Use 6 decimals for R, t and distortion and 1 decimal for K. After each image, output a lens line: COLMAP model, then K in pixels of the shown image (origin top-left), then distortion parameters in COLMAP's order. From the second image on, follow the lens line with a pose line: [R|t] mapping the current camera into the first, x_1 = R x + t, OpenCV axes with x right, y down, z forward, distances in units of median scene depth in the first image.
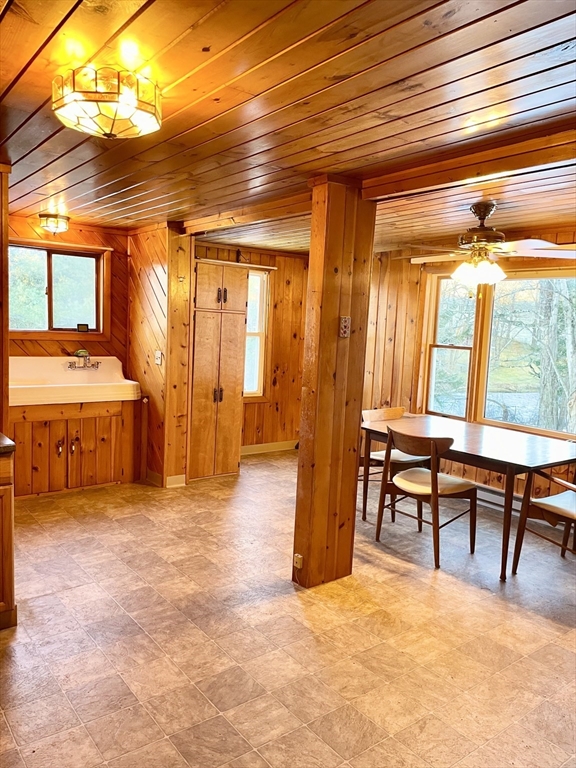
lens RADIAL K [[579.1, 0, 289.4], [0, 579.1, 387.5], [0, 0, 1]] dist [0.059747, -0.030635]
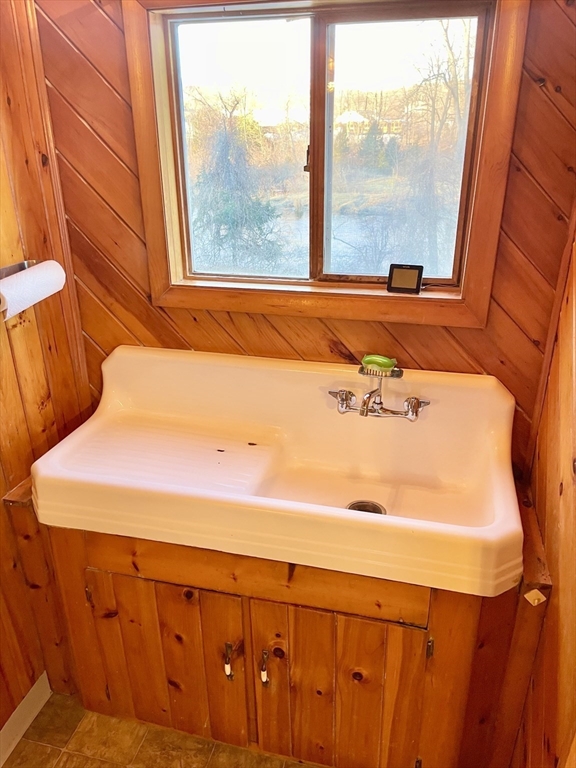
lens RADIAL K [[579.1, 0, 286.0], [0, 579.1, 388.4], [0, 0, 1]] dist [0.059747, -0.030635]
pose [[0.620846, 0.263668, -0.738261, -0.147742], [-0.053598, 0.953814, 0.295578, -0.137872], [0.782098, -0.143939, 0.606304, 0.766792]]
